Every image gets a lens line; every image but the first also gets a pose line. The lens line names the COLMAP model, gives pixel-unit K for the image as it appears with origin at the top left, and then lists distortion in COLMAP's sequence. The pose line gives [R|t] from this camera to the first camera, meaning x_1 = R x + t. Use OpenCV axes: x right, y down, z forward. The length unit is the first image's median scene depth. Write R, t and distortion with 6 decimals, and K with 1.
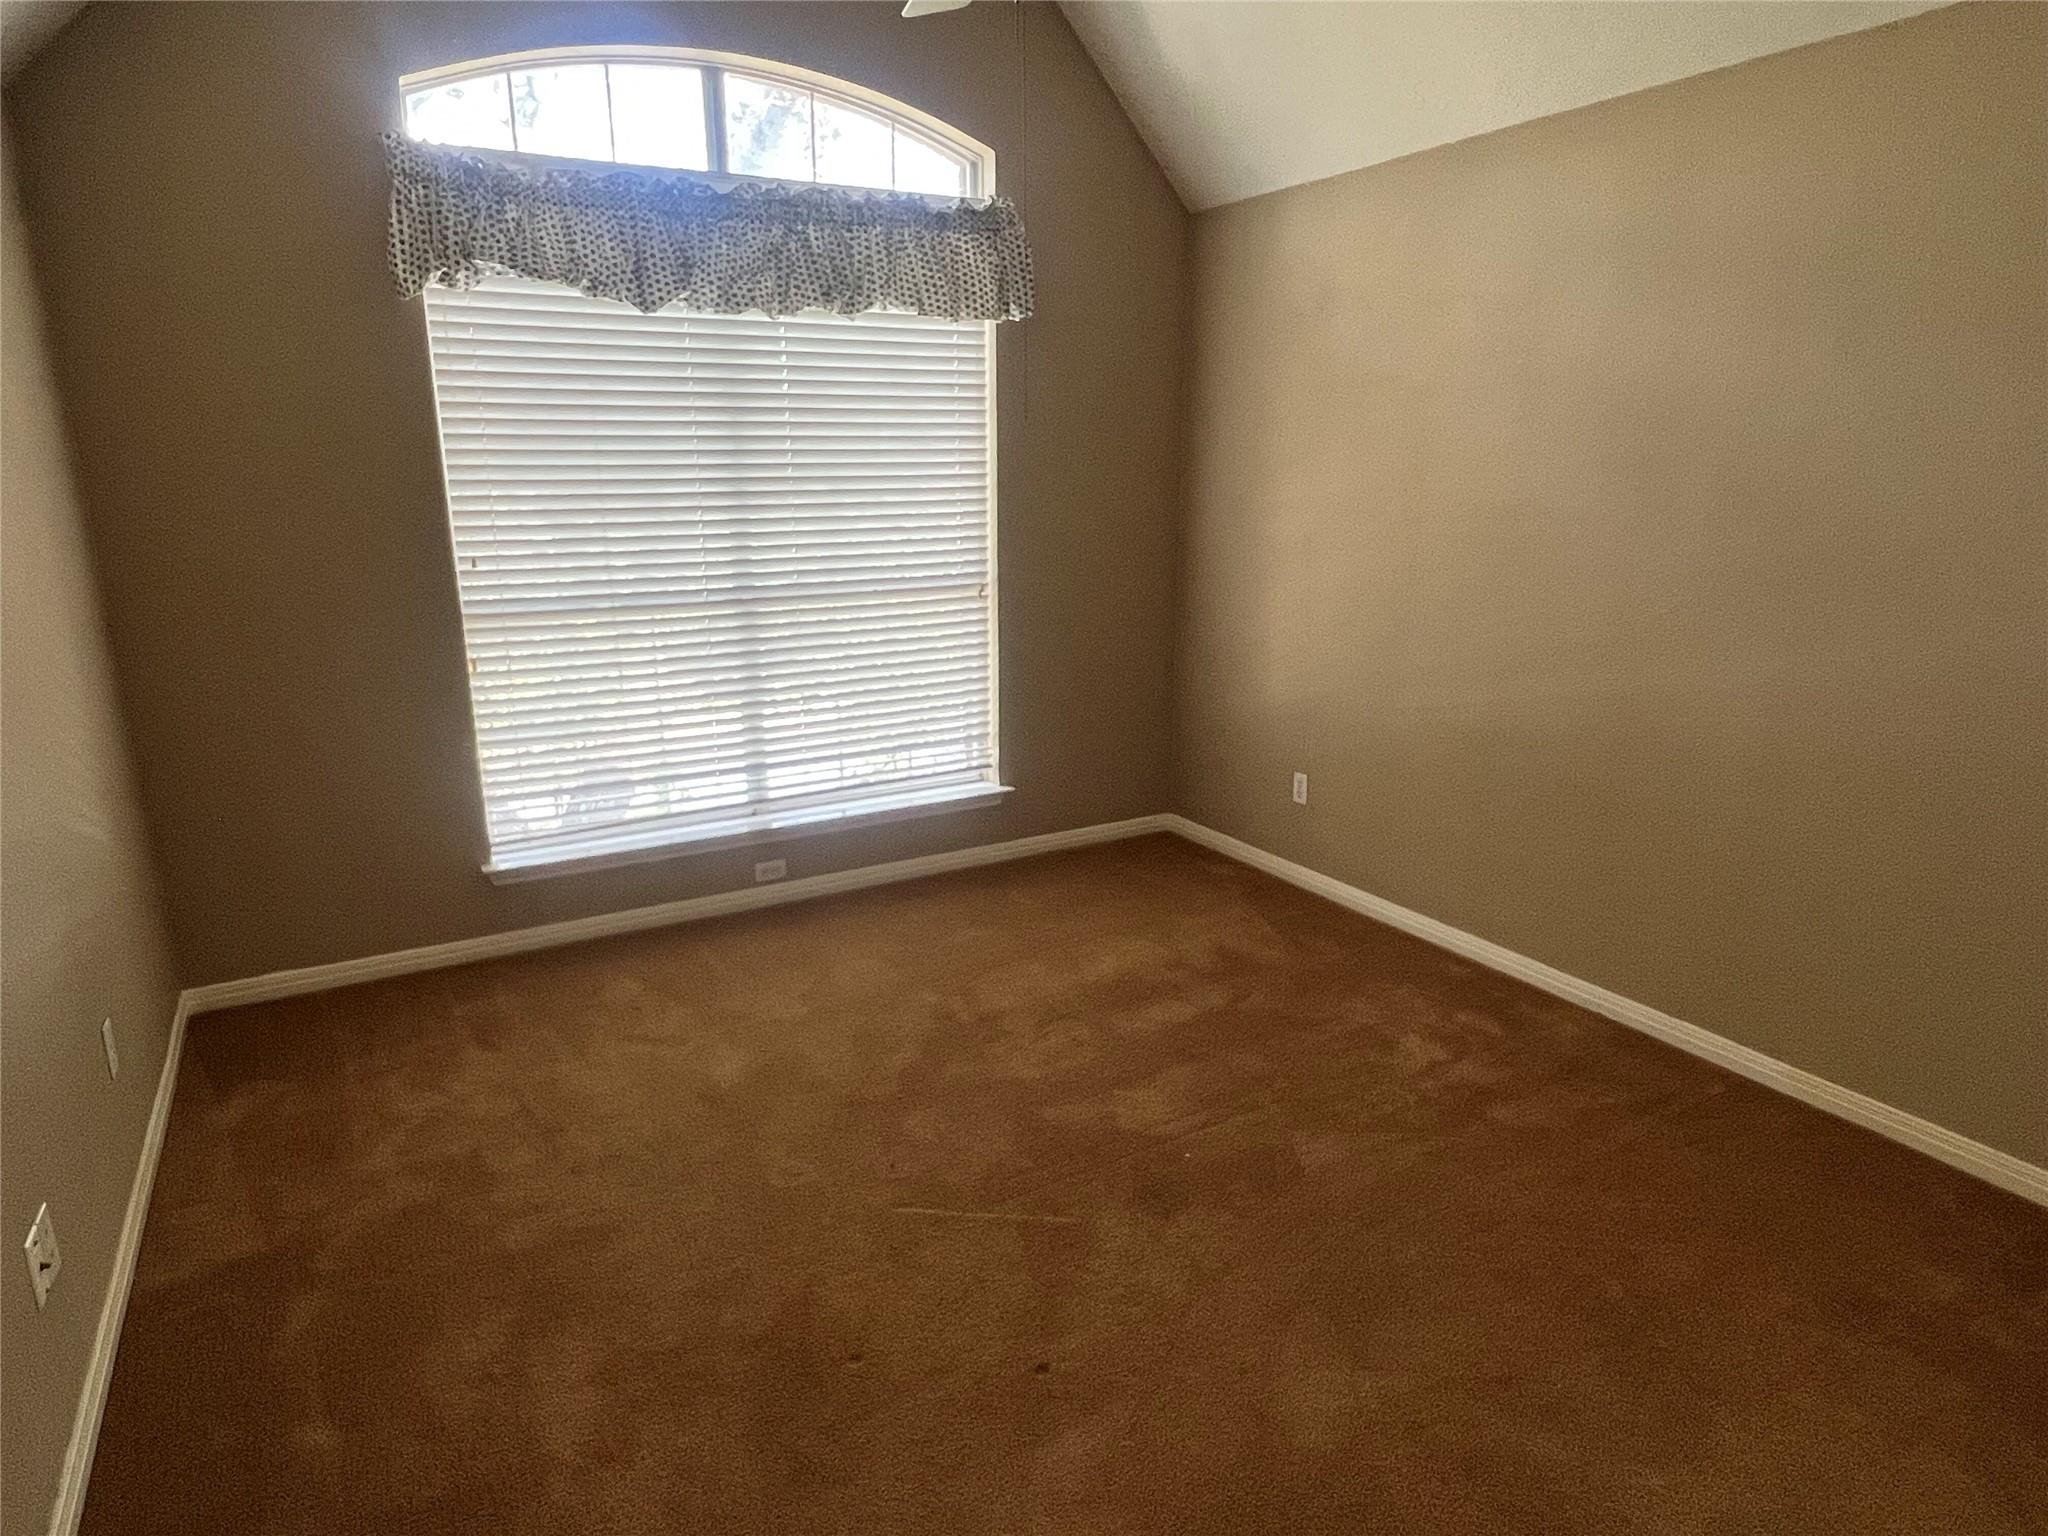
lens RADIAL K [[1203.1, 0, 1024.0], [0, 1203.1, 768.0], [0, 0, 1]] dist [-0.000095, -0.000173]
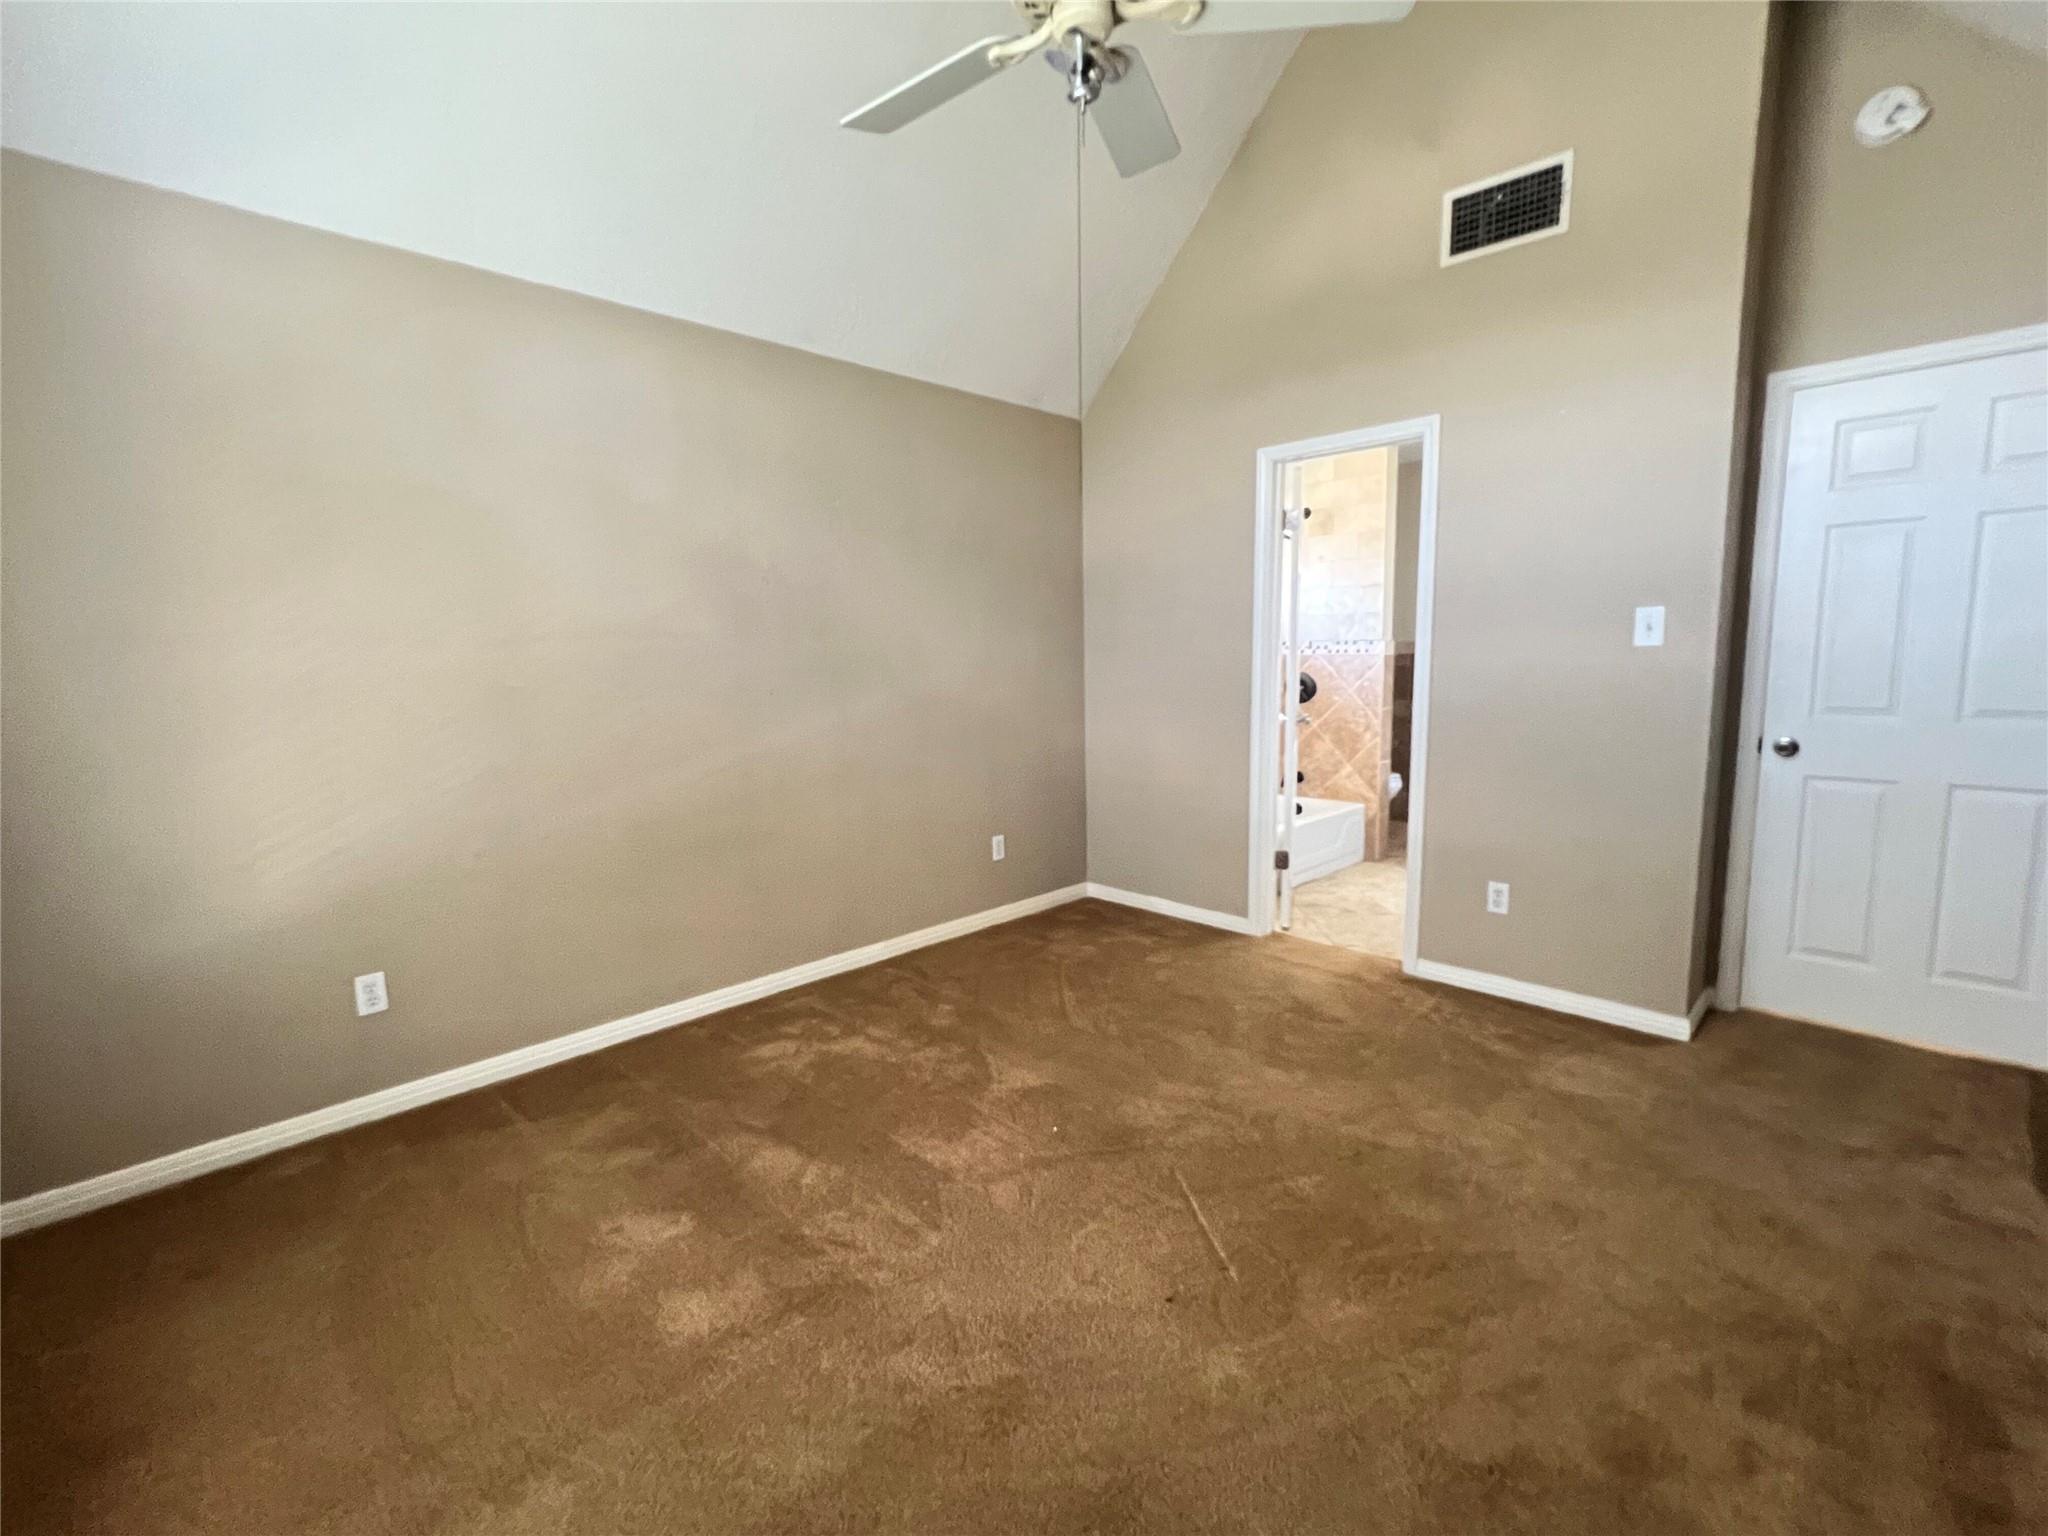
lens RADIAL K [[890.1, 0, 1024.0], [0, 890.1, 768.0], [0, 0, 1]] dist [-0.002573, -0.000268]
pose [[-0.237478, -0.123924, 0.963456, -0.483225], [0.268019, 0.944970, 0.187609, -0.137927], [-0.933686, 0.302777, -0.191196, 0.797289]]
